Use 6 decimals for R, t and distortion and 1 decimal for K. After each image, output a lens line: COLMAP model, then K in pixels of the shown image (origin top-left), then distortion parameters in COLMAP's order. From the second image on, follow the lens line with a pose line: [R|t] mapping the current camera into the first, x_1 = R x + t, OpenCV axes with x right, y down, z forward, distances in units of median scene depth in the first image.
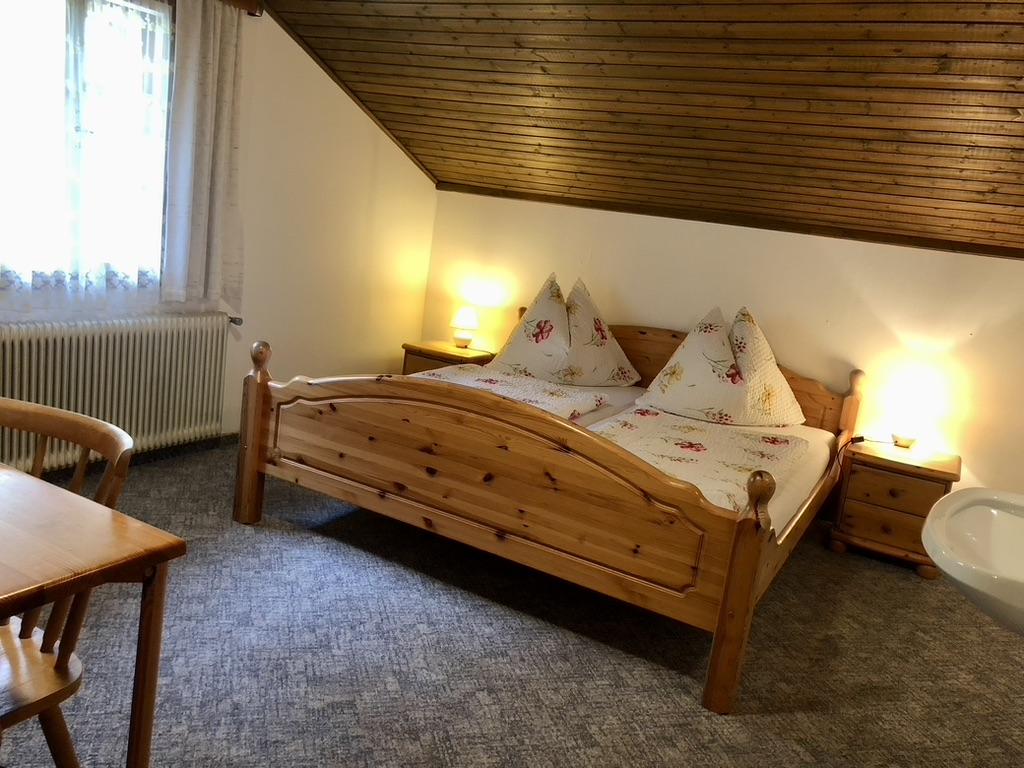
lens RADIAL K [[828.4, 0, 509.7], [0, 828.4, 379.0], [0, 0, 1]] dist [0.043519, -0.057220]
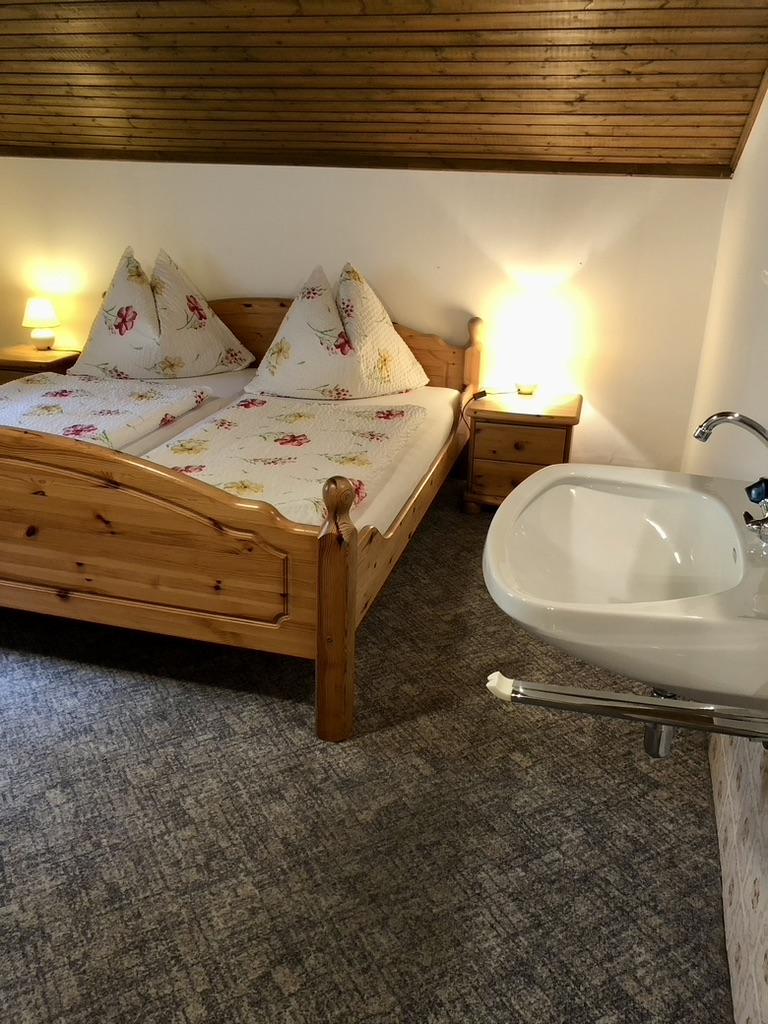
lens RADIAL K [[828.4, 0, 379.6], [0, 828.4, 504.2], [0, 0, 1]] dist [0.043519, -0.057220]
pose [[0.964789, -0.181171, 0.190680, 0.126513], [0.140125, 0.967543, 0.210296, -0.025006], [-0.222591, -0.176173, 0.958862, 0.120913]]
